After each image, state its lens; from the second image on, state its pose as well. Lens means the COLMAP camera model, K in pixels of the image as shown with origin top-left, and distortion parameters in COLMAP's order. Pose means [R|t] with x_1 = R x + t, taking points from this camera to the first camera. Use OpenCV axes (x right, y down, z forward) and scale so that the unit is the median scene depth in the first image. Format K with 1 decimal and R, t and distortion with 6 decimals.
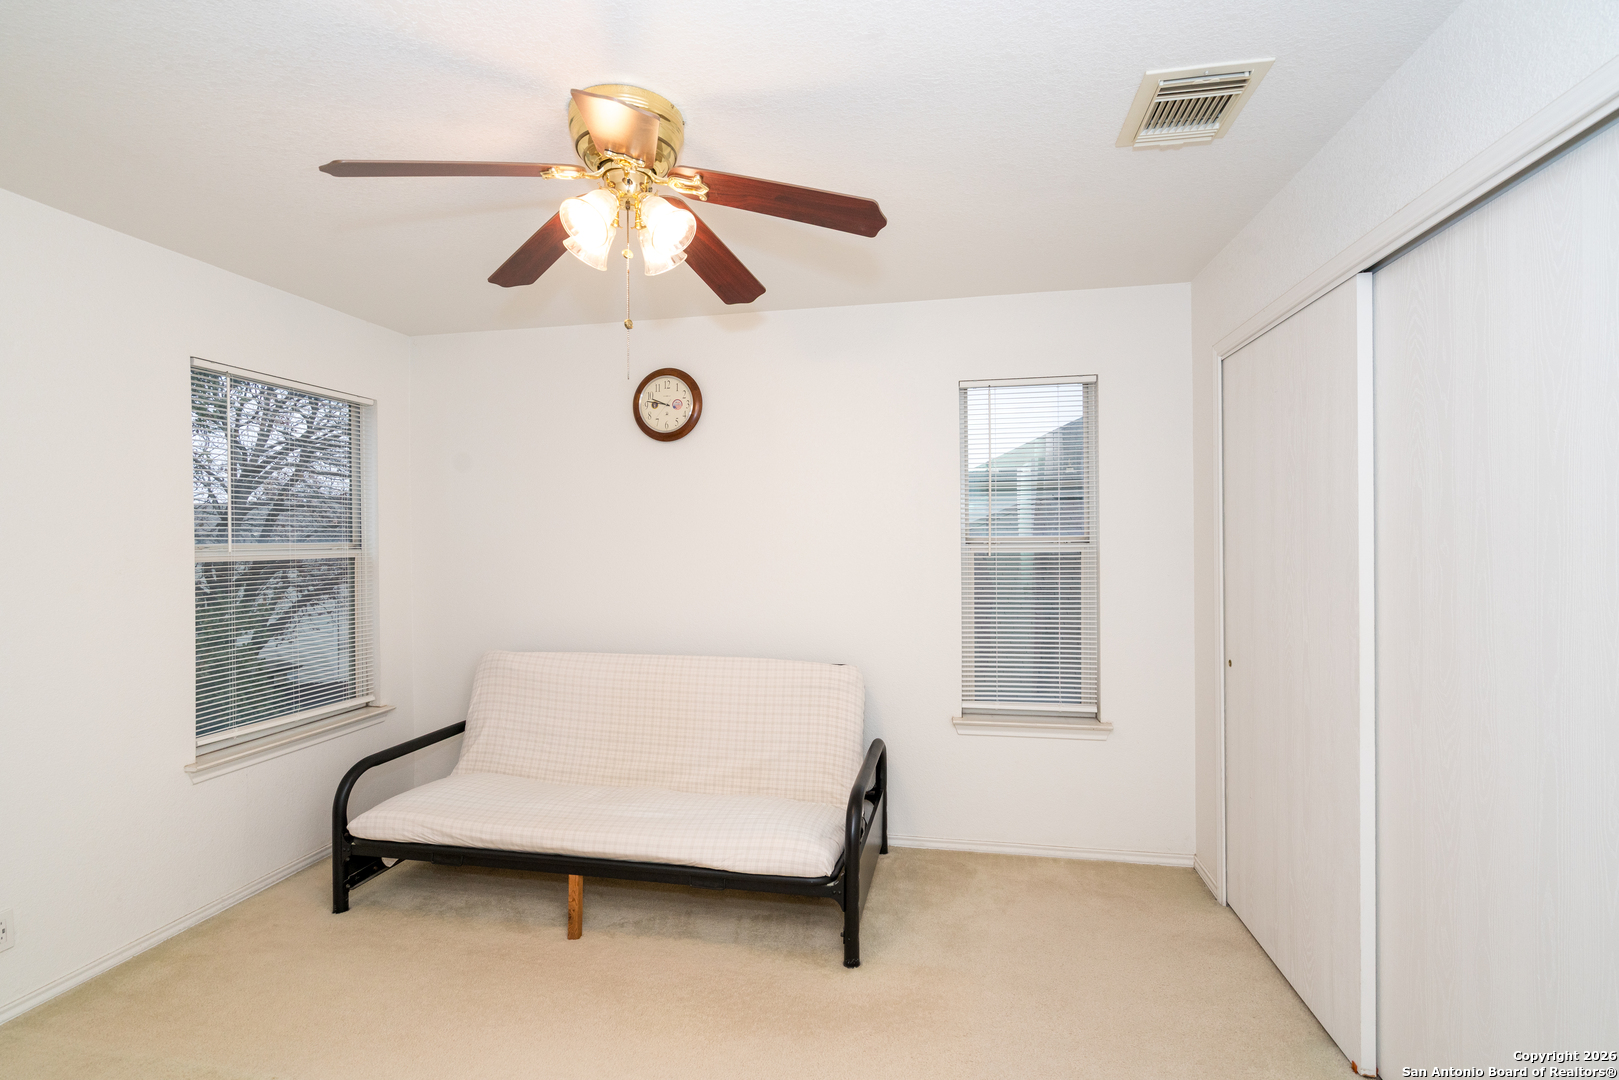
lens RADIAL K [[740.9, 0, 805.9], [0, 740.9, 536.3], [0, 0, 1]] dist [0.002133, 0.000907]
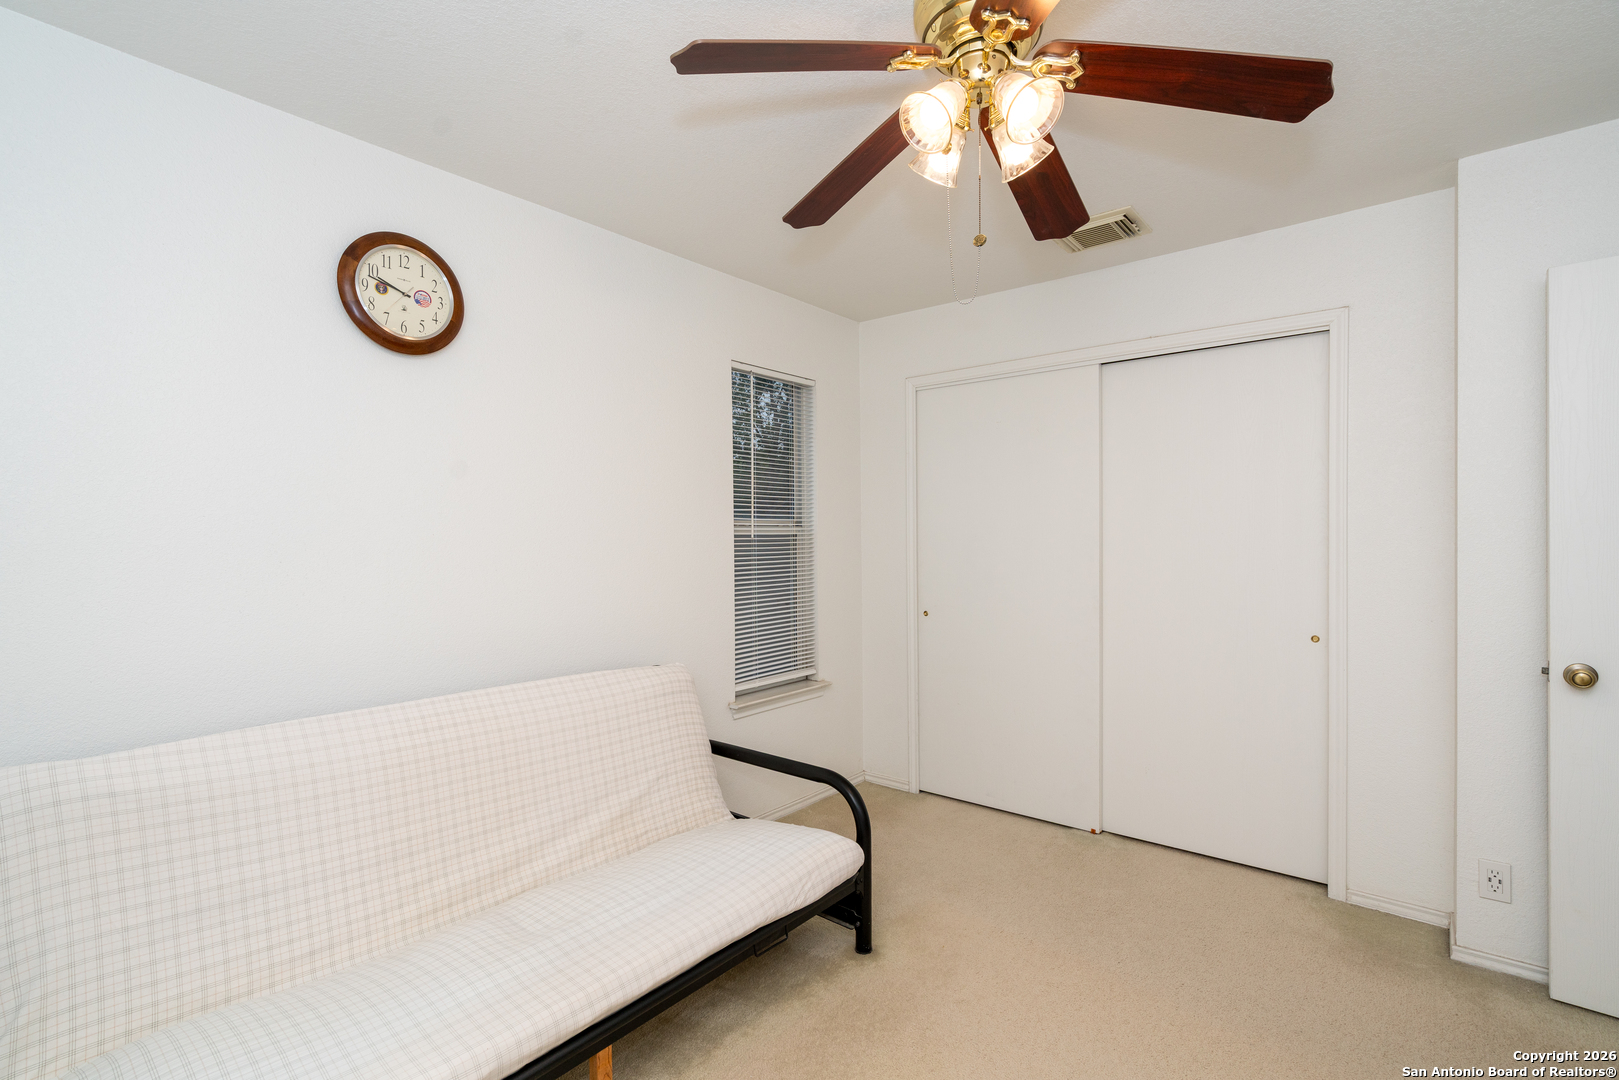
lens RADIAL K [[740.9, 0, 805.9], [0, 740.9, 536.3], [0, 0, 1]] dist [0.002133, 0.000907]
pose [[0.478565, 0.003977, 0.878043, -0.616343], [0.001213, 0.999986, -0.005191, 0.030054], [-0.878051, 0.003550, 0.478553, 0.446044]]
